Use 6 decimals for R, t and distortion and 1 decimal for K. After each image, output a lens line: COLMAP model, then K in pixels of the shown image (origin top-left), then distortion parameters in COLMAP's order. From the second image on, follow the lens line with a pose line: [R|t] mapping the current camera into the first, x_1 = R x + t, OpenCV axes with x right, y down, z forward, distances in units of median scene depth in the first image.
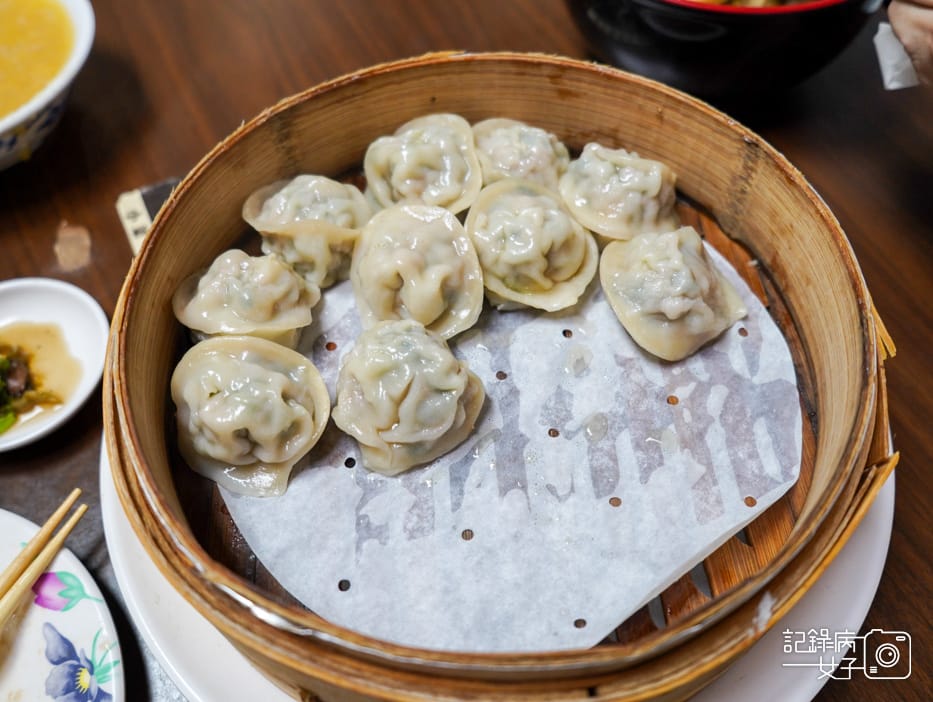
lens RADIAL K [[816.8, 0, 466.5], [0, 816.8, 351.0], [0, 0, 1]] dist [-0.010642, 0.009312]
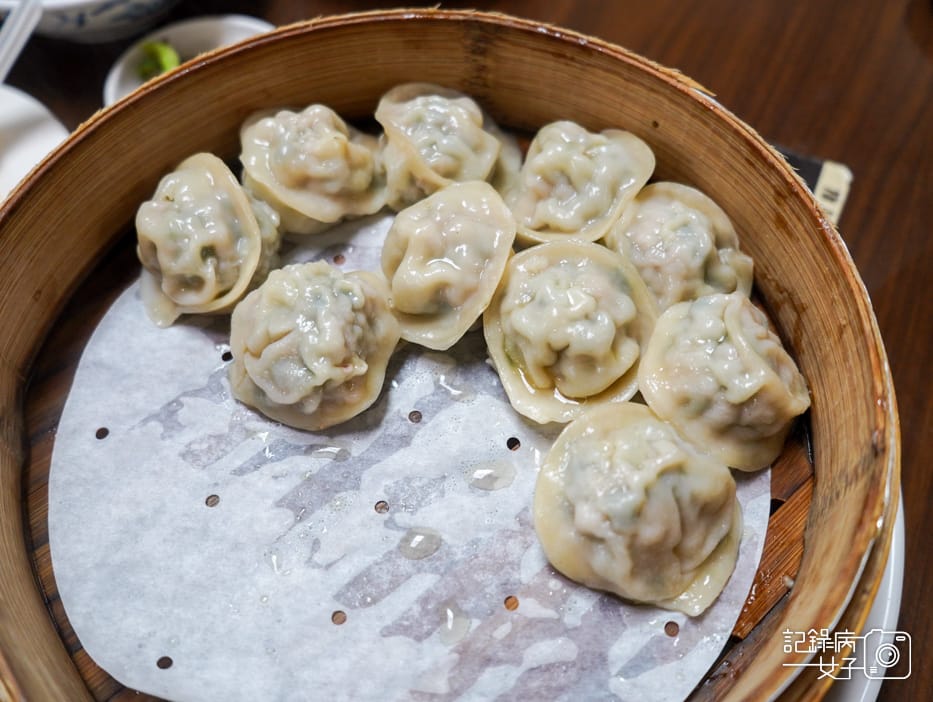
lens RADIAL K [[816.8, 0, 466.5], [0, 816.8, 351.0], [0, 0, 1]] dist [-0.010642, 0.009312]
pose [[0.602452, 0.691659, -0.398320, 0.363508], [-0.667734, 0.710151, 0.223199, -0.240013], [0.437245, 0.131505, 0.889676, 0.289168]]
